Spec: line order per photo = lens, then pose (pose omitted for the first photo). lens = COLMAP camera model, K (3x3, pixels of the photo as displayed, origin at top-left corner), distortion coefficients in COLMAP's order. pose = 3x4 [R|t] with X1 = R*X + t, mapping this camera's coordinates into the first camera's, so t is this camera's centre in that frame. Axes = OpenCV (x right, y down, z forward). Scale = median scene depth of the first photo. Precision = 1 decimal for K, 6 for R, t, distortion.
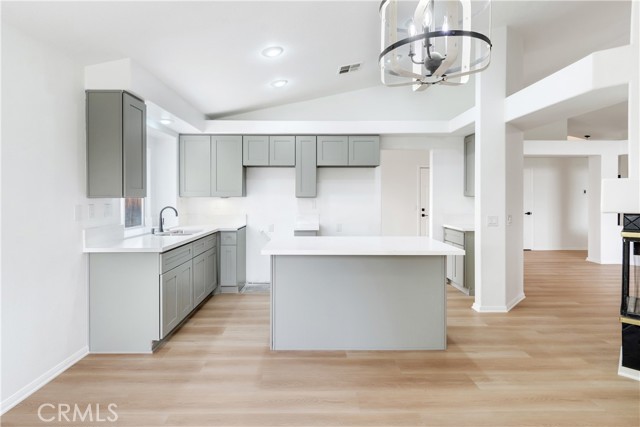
lens RADIAL K [[338.6, 0, 313.0], [0, 338.6, 200.4], [0, 0, 1]] dist [-0.003234, -0.001783]
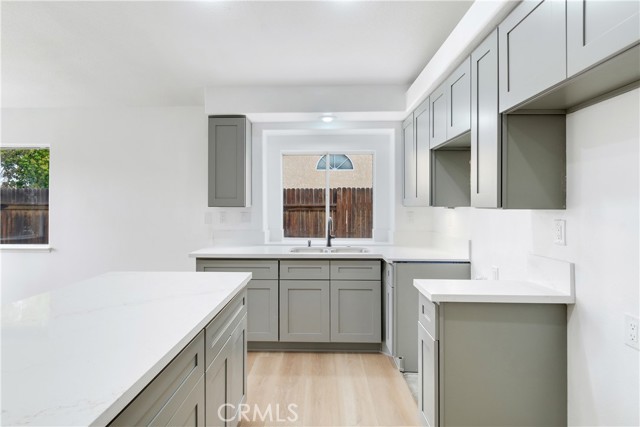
lens RADIAL K [[346.3, 0, 309.3], [0, 346.3, 201.5], [0, 0, 1]] dist [0.000275, -0.000346]
pose [[-0.039135, -0.018179, -0.999069, 0.626954], [-0.013441, 0.999754, -0.017665, -0.008820], [0.999144, 0.012738, -0.039370, 1.389774]]
